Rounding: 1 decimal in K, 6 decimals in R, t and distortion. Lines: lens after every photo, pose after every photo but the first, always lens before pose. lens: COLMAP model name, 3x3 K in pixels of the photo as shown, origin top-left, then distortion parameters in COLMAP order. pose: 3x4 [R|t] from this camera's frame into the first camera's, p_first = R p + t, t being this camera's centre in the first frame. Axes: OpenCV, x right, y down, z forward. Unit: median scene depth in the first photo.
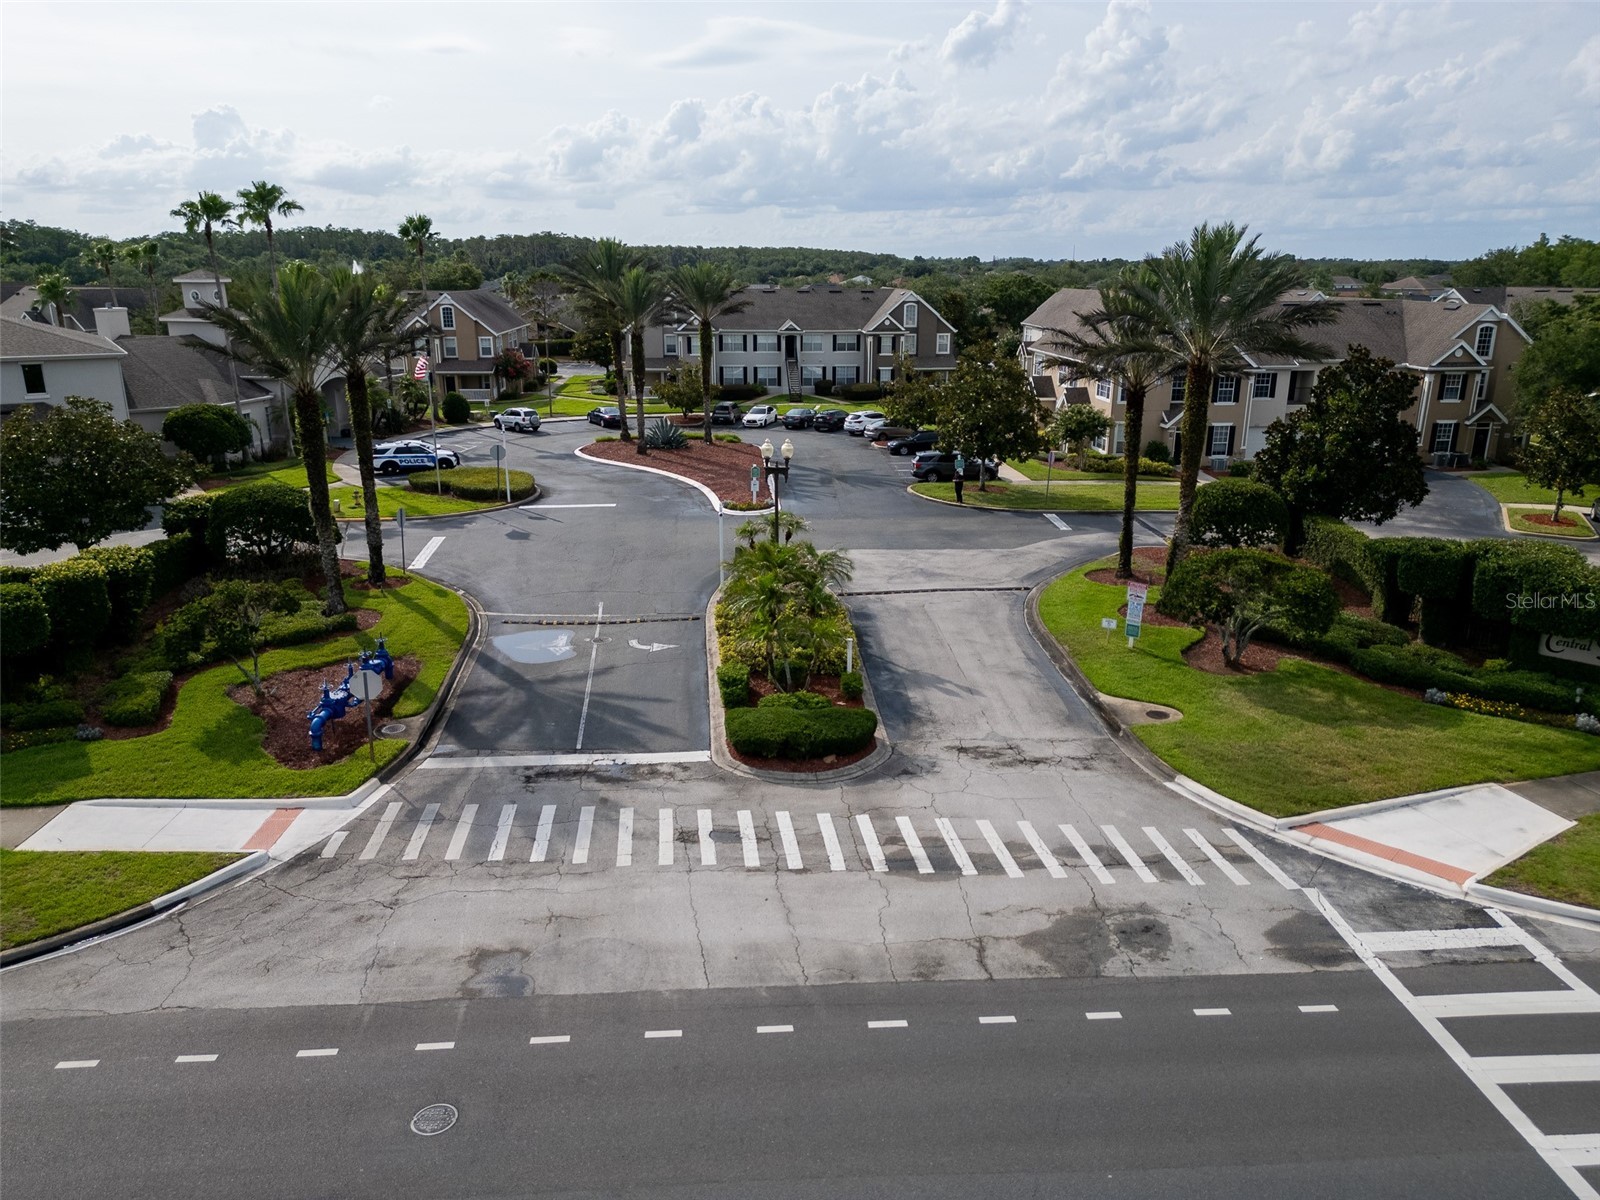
lens RADIAL K [[1107.8, 0, 800.0], [0, 1107.8, 600.0], [0, 0, 1]] dist [0.046434, 0.000109]
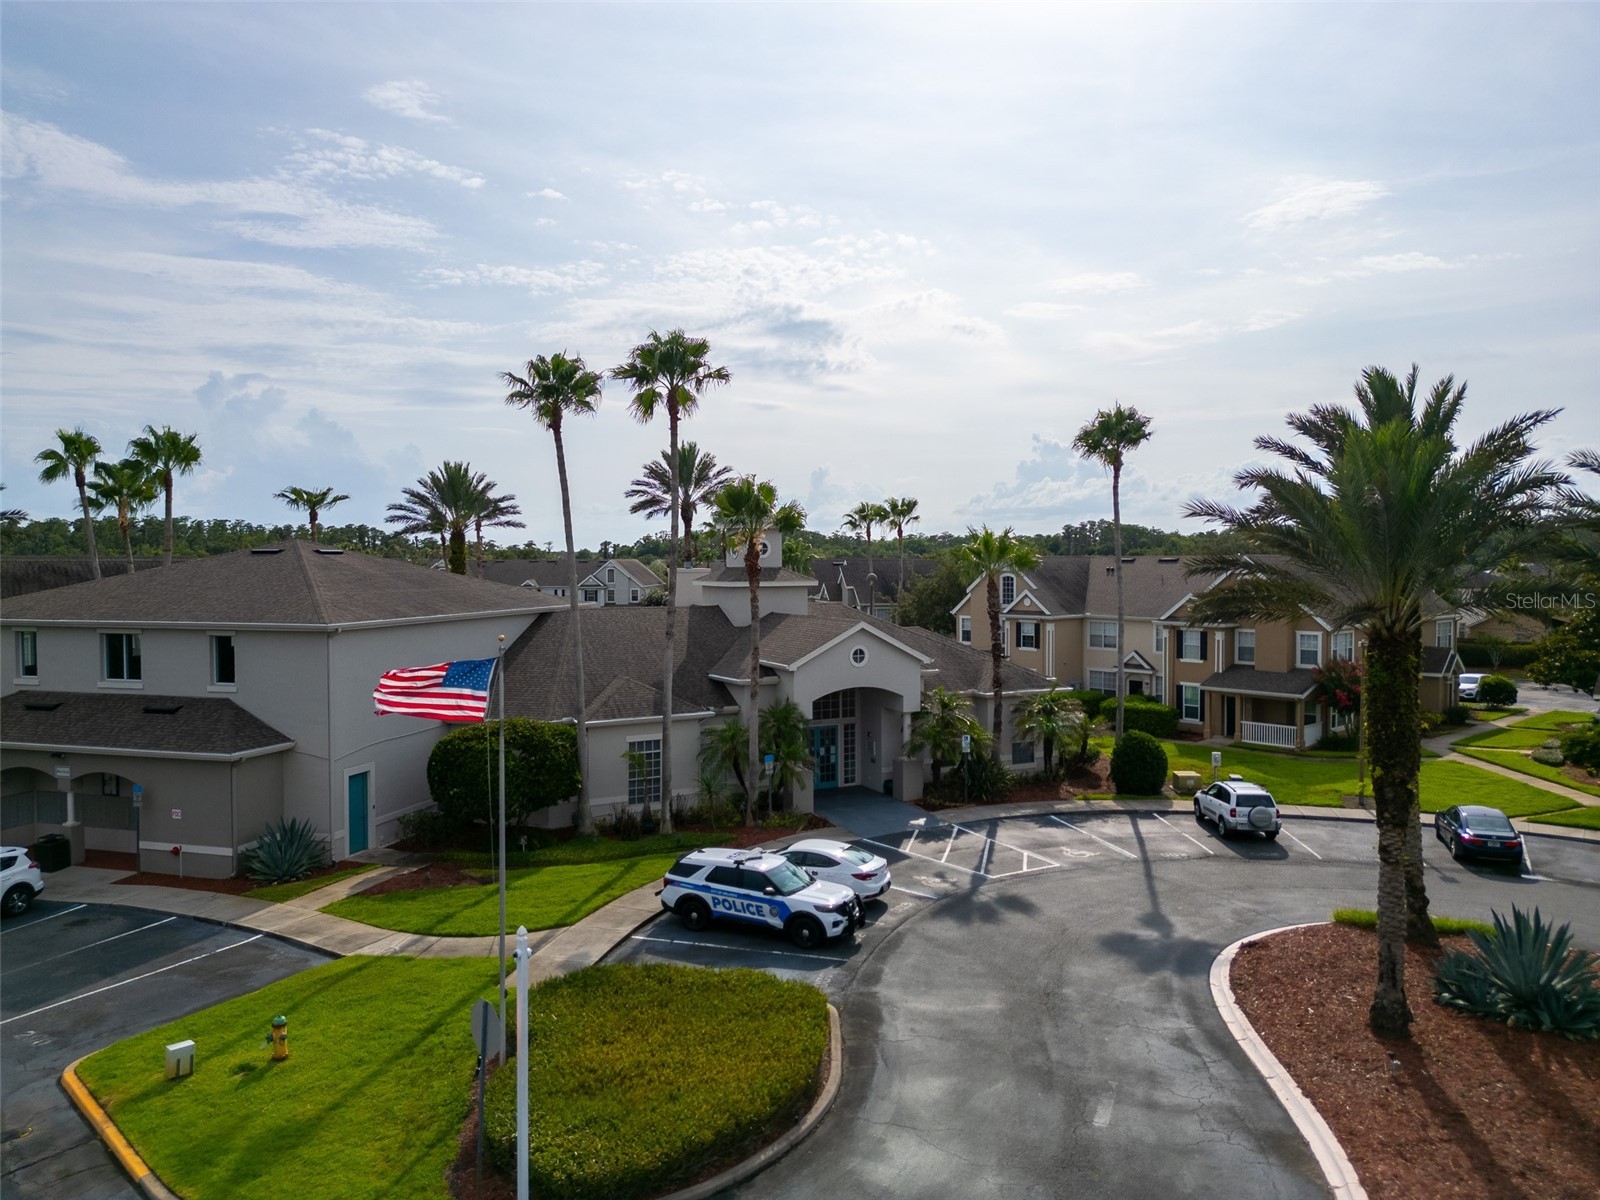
lens RADIAL K [[1120.0, 0, 799.2], [0, 1120.0, 646.3], [0, 0, 1]] dist [0.042985, -0.001281]
pose [[0.634311, 0.052469, -0.771296, -0.025935], [-0.219984, 0.968699, -0.115016, -0.174907], [0.741119, 0.242629, 0.625998, 0.744220]]
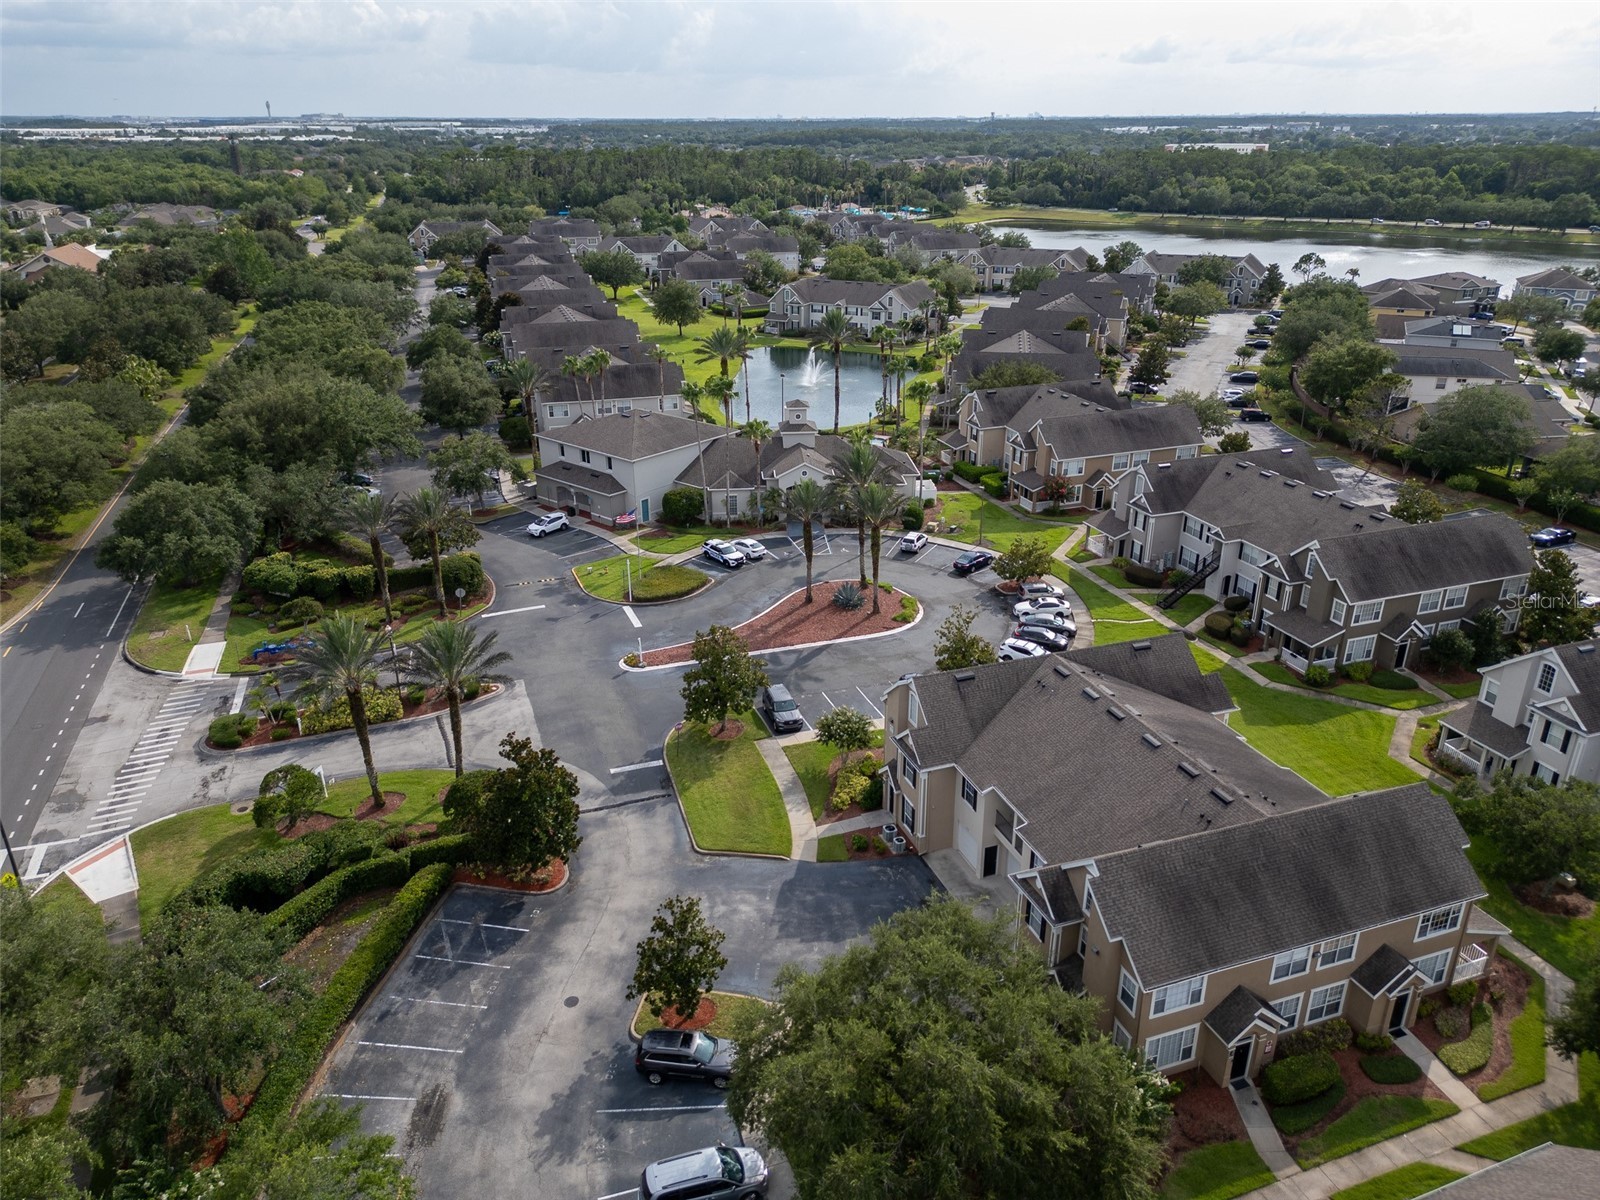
lens RADIAL K [[1131.2, 0, 800.0], [0, 1131.2, 600.0], [0, 0, 1]] dist [0.004307, -0.000231]
pose [[0.286007, 0.367488, -0.884959, 1.155430], [-0.277675, 0.915697, 0.290511, -0.575167], [0.917113, 0.162643, 0.363938, 0.535342]]
